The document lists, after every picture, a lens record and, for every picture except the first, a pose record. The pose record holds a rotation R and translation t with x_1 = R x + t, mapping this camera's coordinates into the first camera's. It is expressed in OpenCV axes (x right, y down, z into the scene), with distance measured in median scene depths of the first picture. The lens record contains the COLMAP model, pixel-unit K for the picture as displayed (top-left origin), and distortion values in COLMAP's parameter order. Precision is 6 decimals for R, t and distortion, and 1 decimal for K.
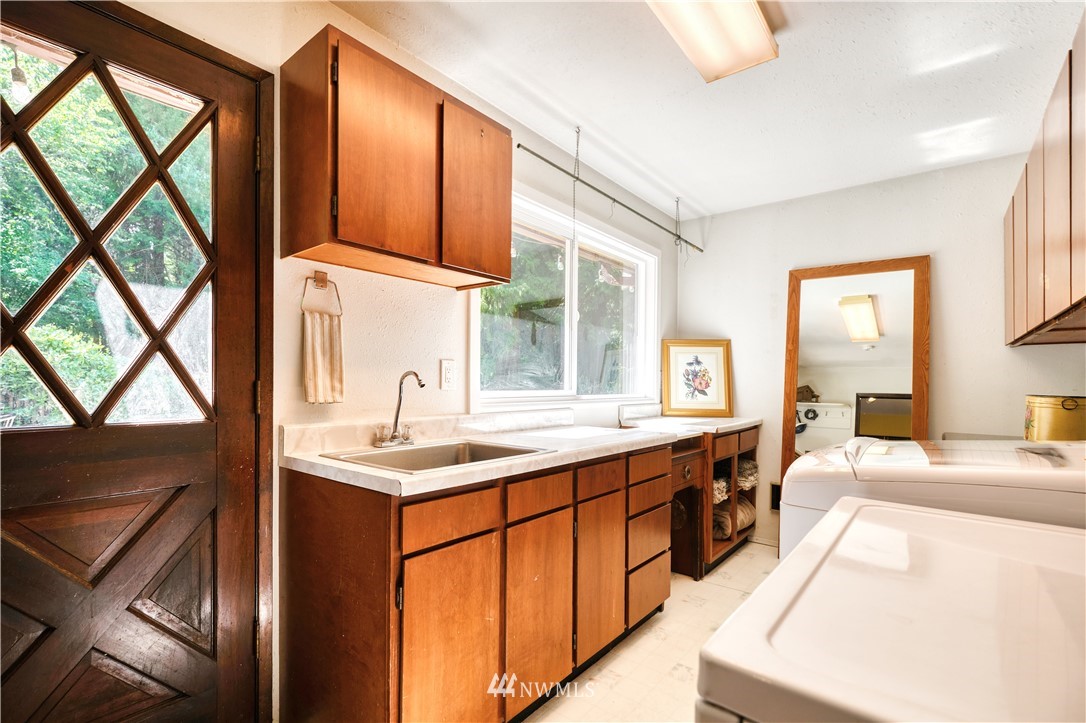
lens RADIAL K [[510.8, 0, 541.3], [0, 510.8, 382.8], [0, 0, 1]] dist [0.001233, 0.000020]
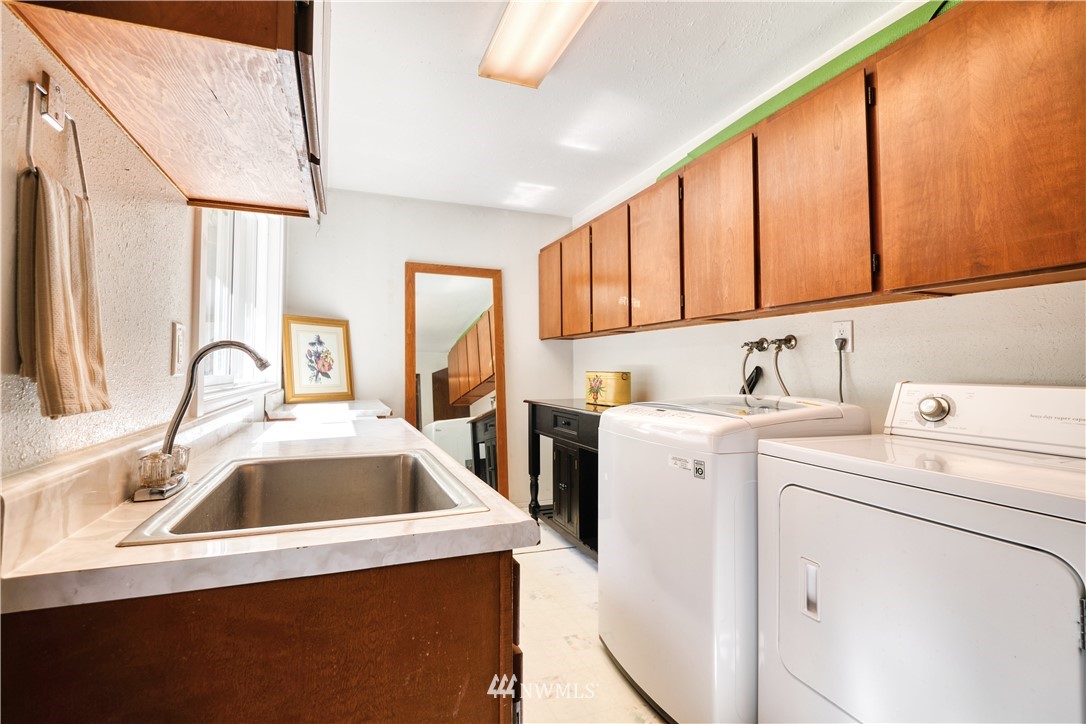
lens RADIAL K [[488.1, 0, 532.8], [0, 488.1, 353.9], [0, 0, 1]] dist [-0.001853, -0.001942]
pose [[0.512639, 0.017988, 0.858416, -0.254081], [0.001903, 0.999754, -0.022086, 0.000598], [-0.858602, 0.012956, 0.512479, 0.224773]]
